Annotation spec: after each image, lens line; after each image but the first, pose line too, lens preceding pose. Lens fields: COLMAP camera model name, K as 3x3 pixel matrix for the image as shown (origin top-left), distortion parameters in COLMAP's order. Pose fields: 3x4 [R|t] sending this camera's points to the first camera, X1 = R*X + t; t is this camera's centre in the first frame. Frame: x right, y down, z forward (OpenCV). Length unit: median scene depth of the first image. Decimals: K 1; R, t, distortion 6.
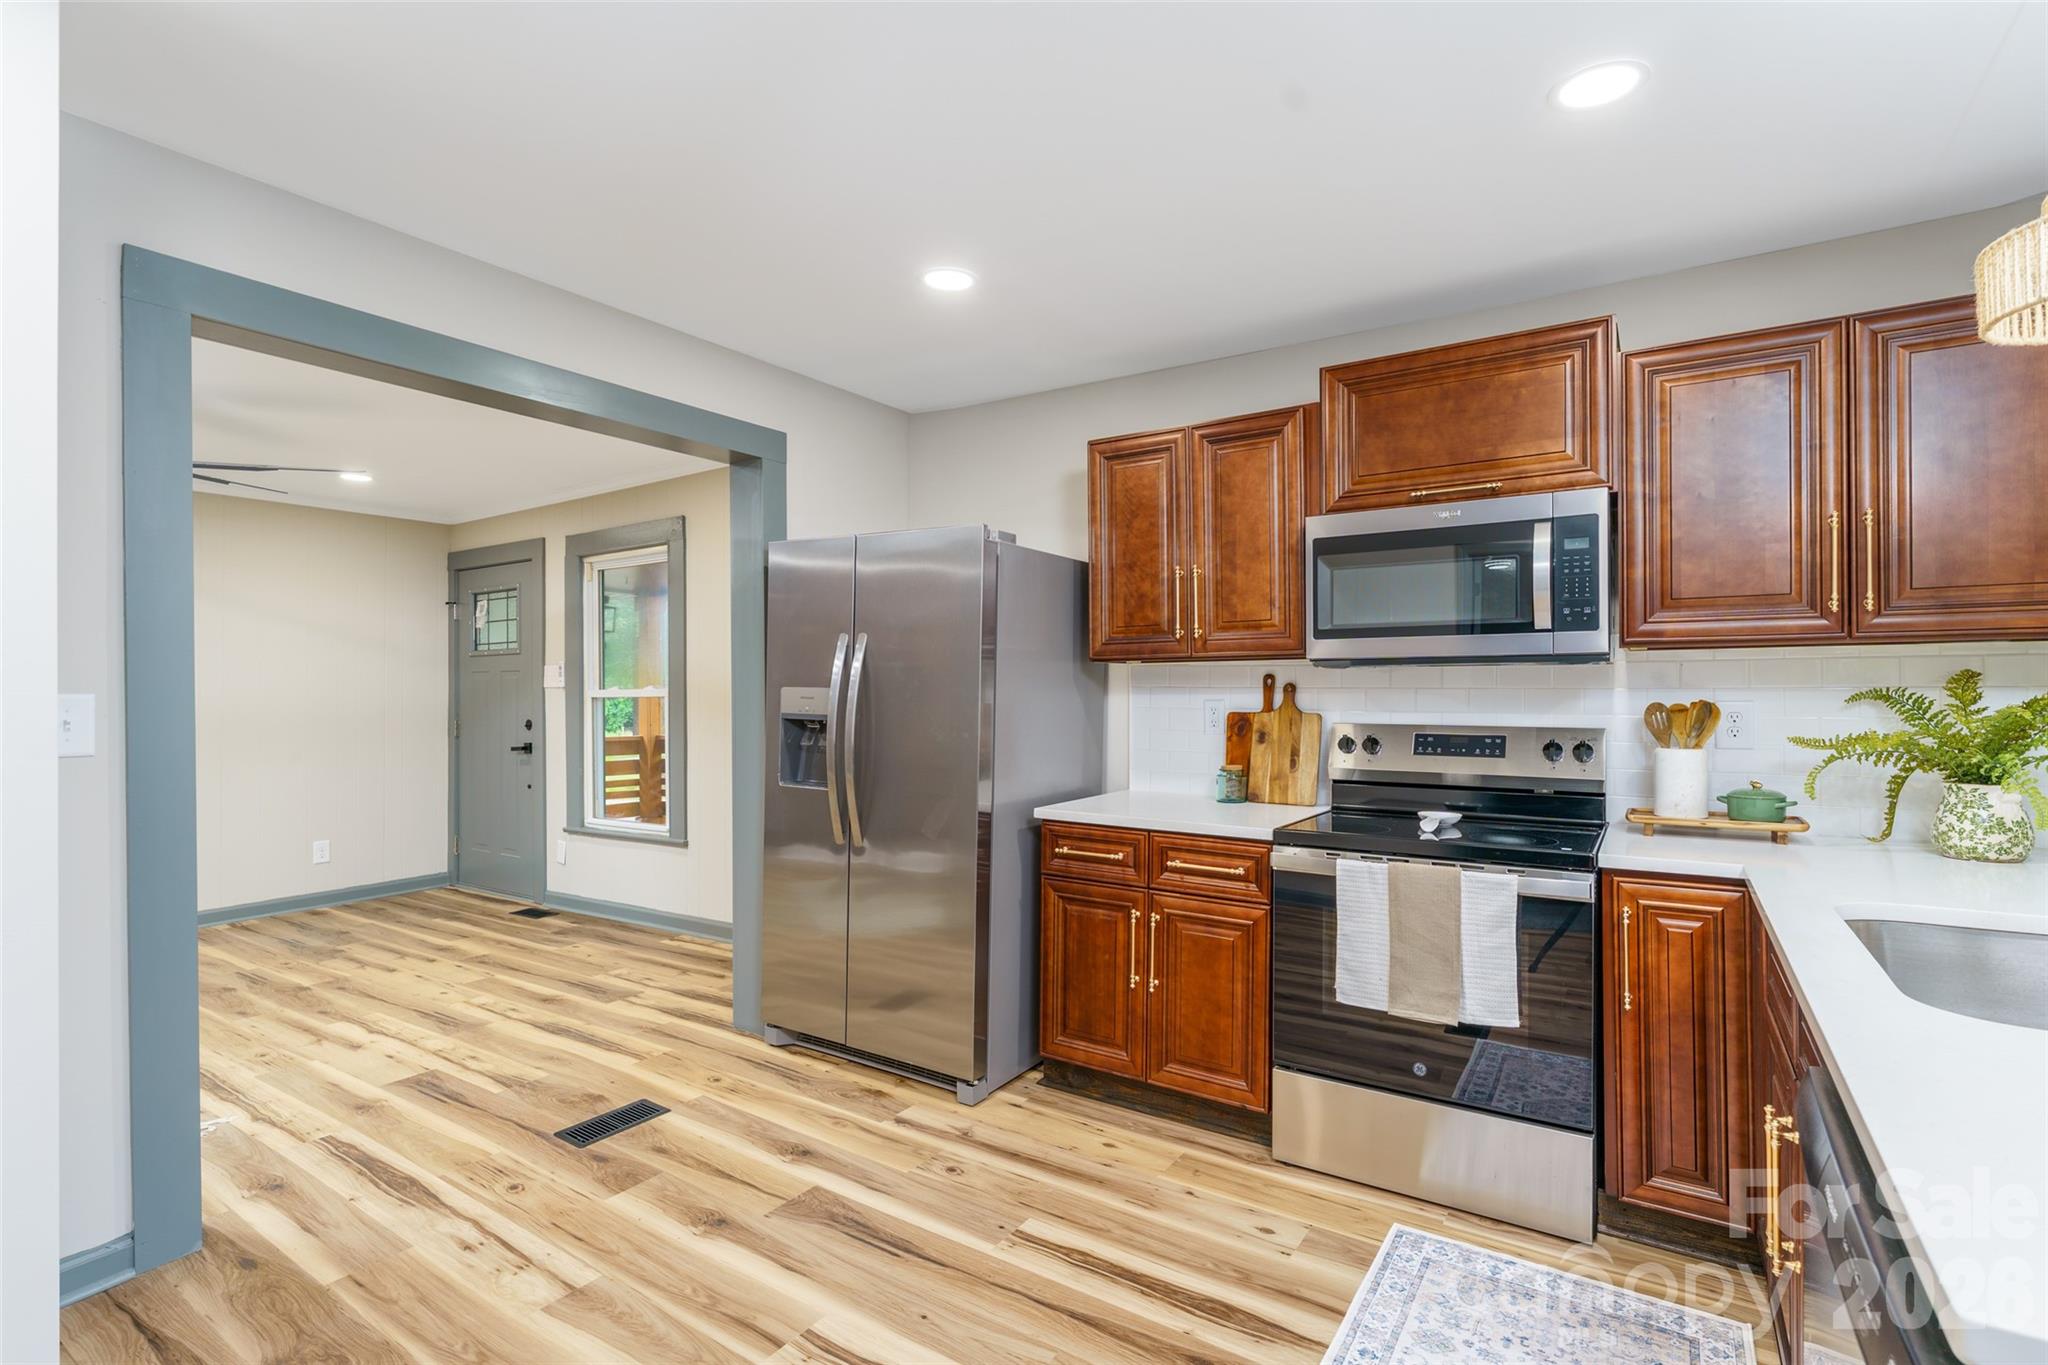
lens RADIAL K [[969.7, 0, 1027.4], [0, 969.7, 679.9], [0, 0, 1]] dist [-0.000375, -0.000476]
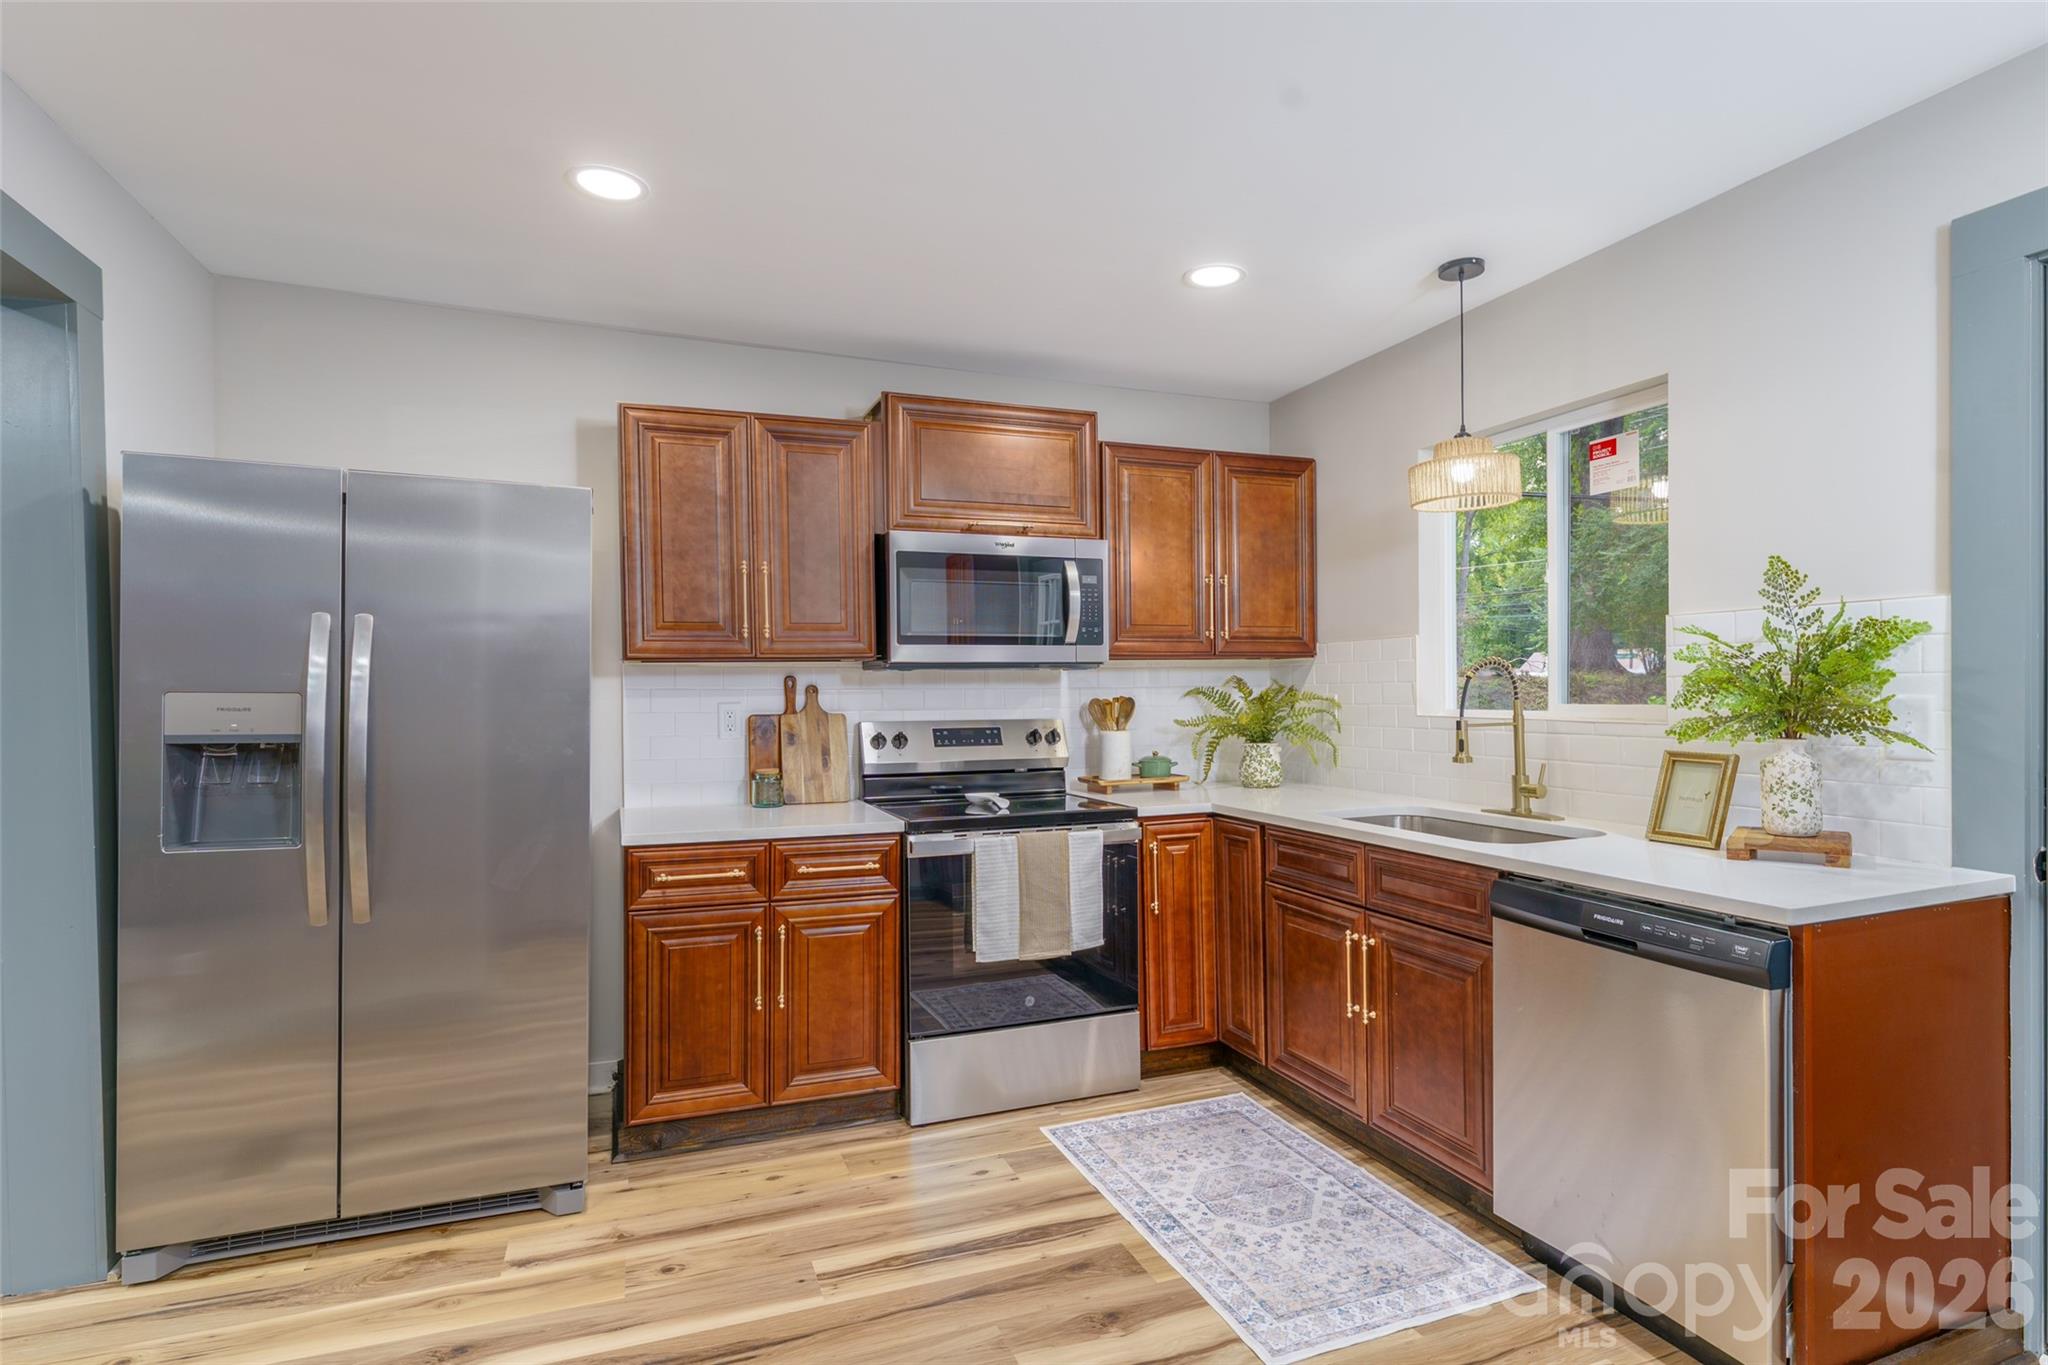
lens RADIAL K [[1034.0, 0, 1019.1], [0, 1034.0, 687.5], [0, 0, 1]] dist [-0.002342, -0.000114]
pose [[0.583731, -0.003846, 0.811938, -0.558329], [-0.000583, 0.999987, 0.005156, 0.000508], [-0.811947, -0.003483, 0.583721, 0.215299]]
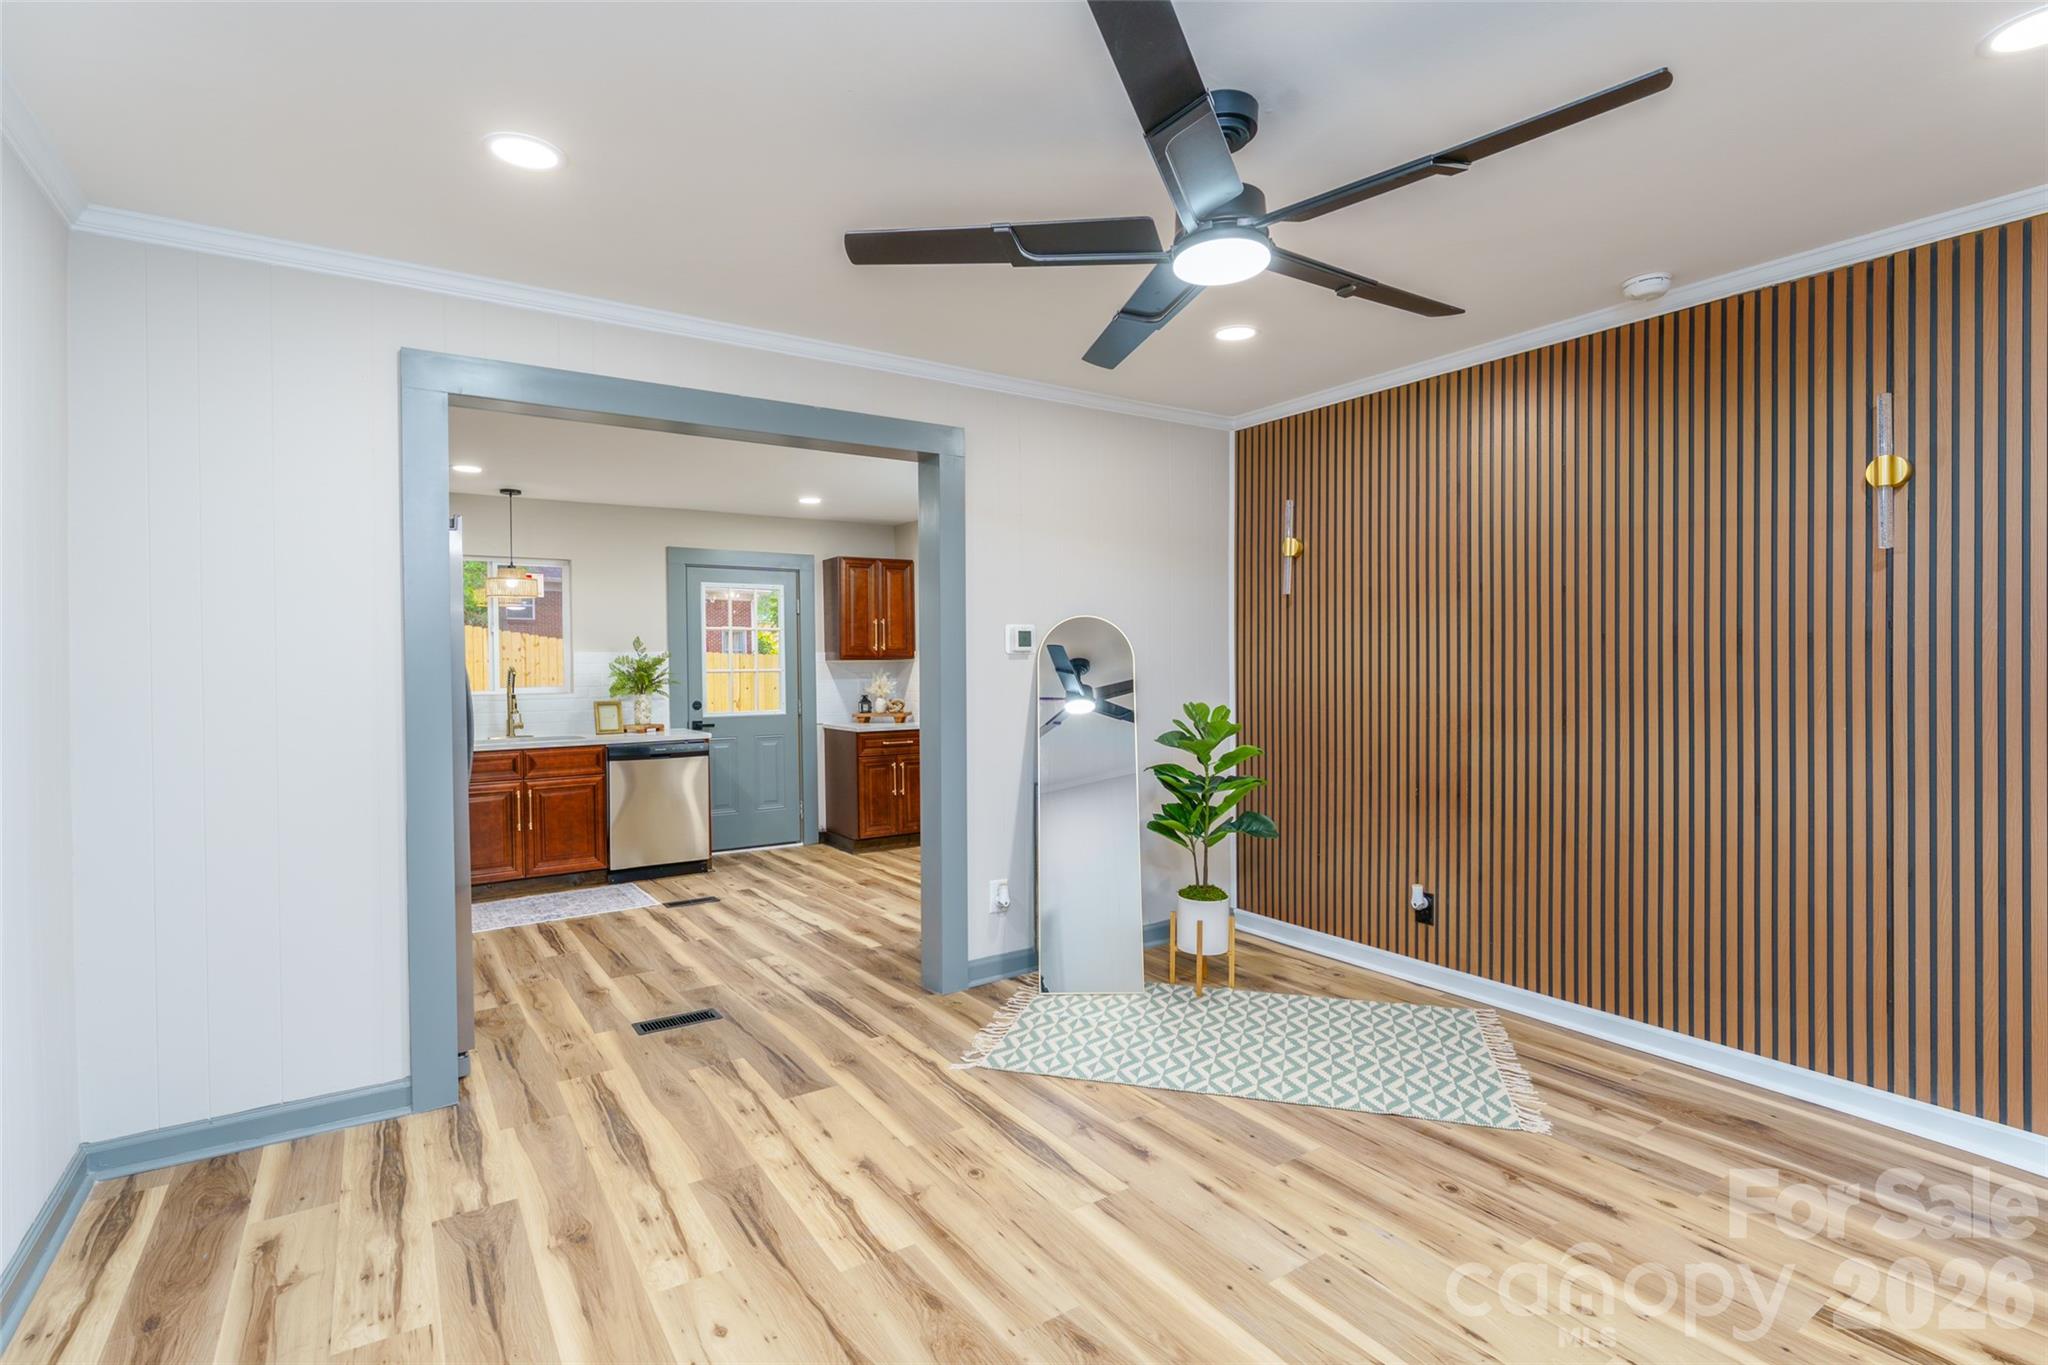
lens RADIAL K [[969.7, 0, 1027.4], [0, 969.7, 679.9], [0, 0, 1]] dist [-0.000375, -0.000476]
pose [[-0.923637, 0.013413, 0.383033, -1.309197], [0.013603, 0.999905, -0.002214, 0.025361], [-0.383027, 0.003166, -0.923732, 1.953552]]
